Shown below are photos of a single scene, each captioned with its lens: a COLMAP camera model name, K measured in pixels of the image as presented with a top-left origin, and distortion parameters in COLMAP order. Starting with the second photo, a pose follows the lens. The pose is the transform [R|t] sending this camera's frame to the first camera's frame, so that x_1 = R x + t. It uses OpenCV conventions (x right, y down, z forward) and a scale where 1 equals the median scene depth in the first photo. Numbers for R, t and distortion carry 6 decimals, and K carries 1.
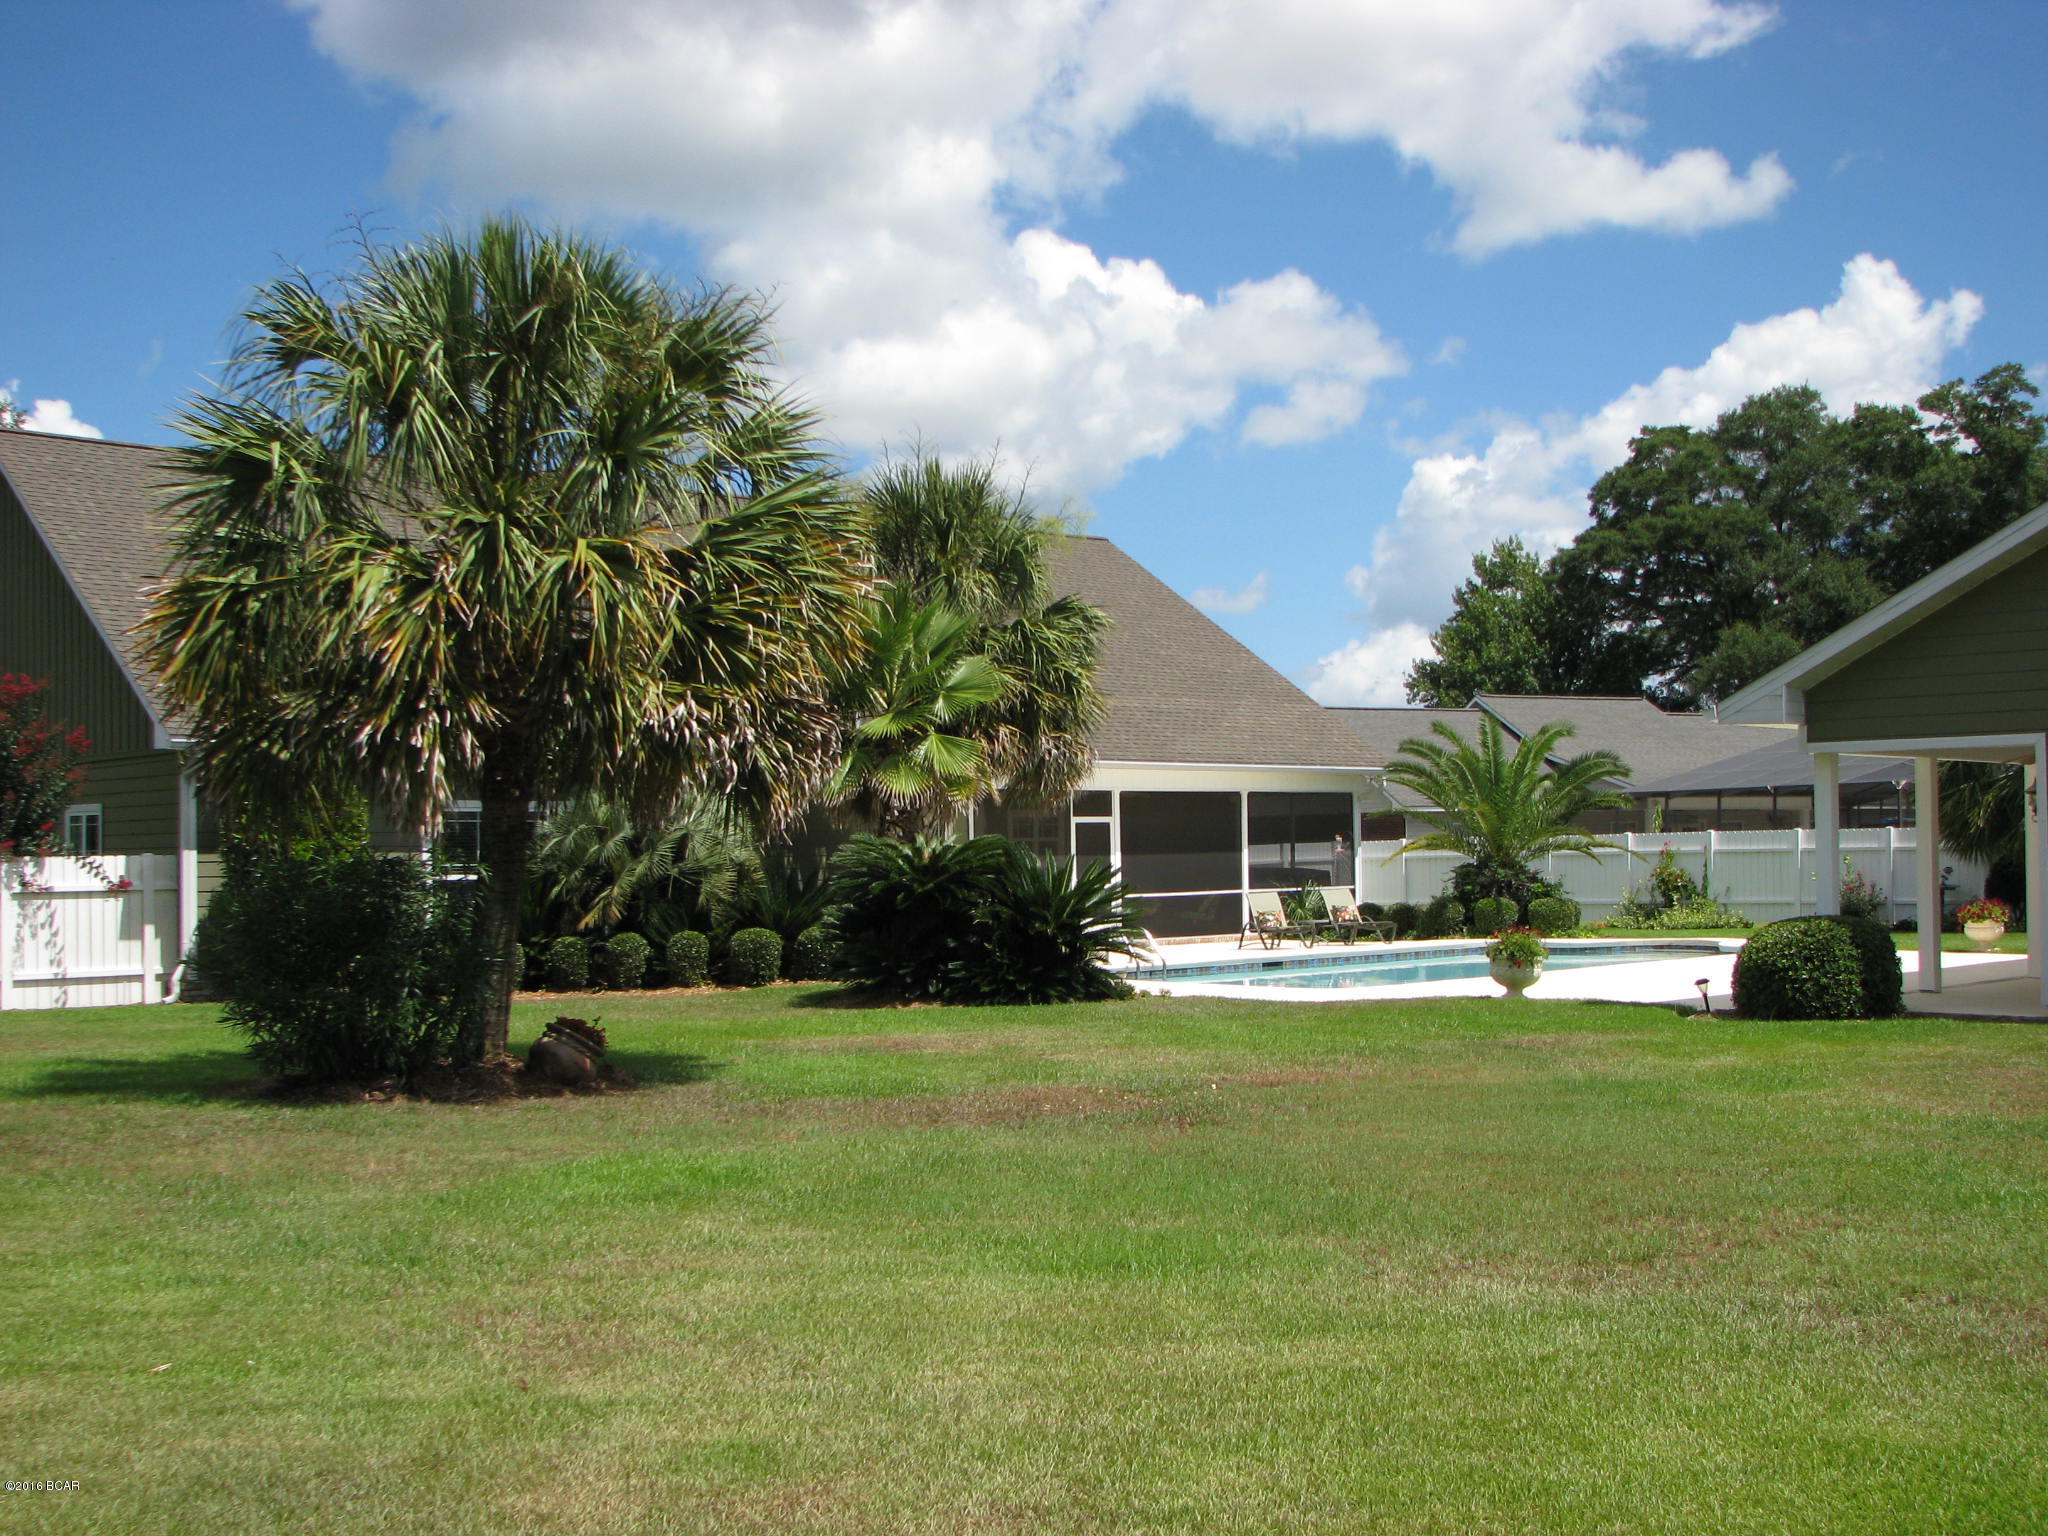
lens RADIAL K [[2229.5, 0, 1019.9], [0, 2229.5, 778.4], [0, 0, 1]] dist [-0.207693, 0.314206]
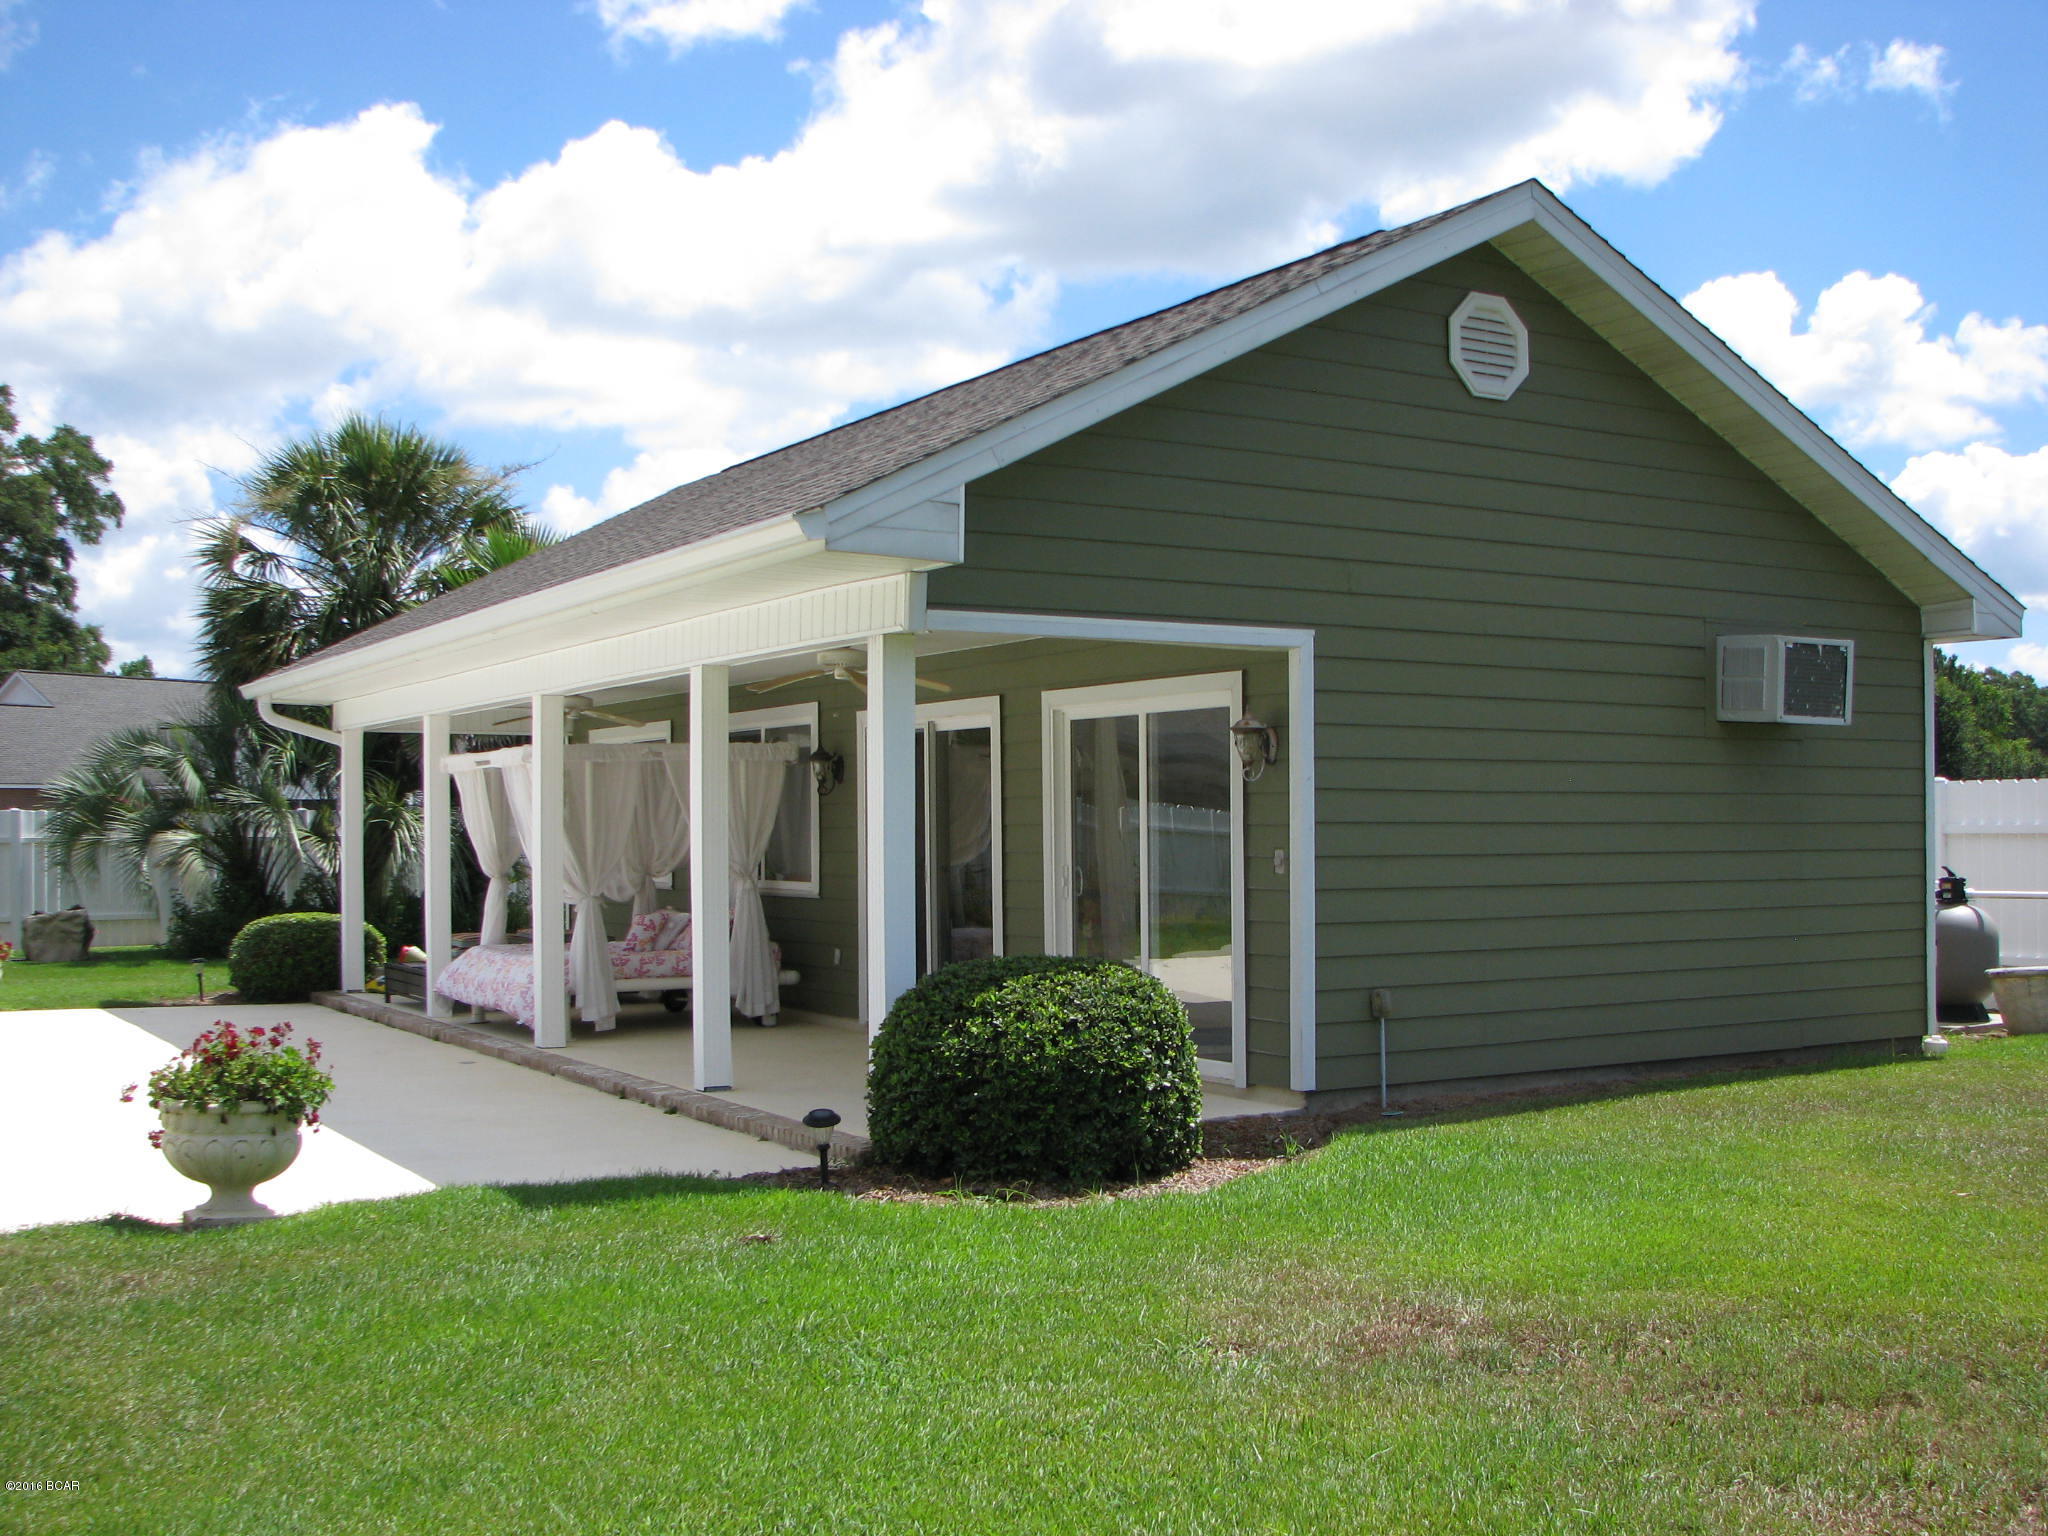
lens RADIAL K [[2229.5, 0, 1019.9], [0, 2229.5, 778.4], [0, 0, 1]] dist [-0.207693, 0.314206]
pose [[0.208814, 0.031445, 0.977450, -0.066720], [-0.027054, 0.999286, -0.026368, 0.018665], [-0.977581, -0.020938, 0.209516, 0.468745]]
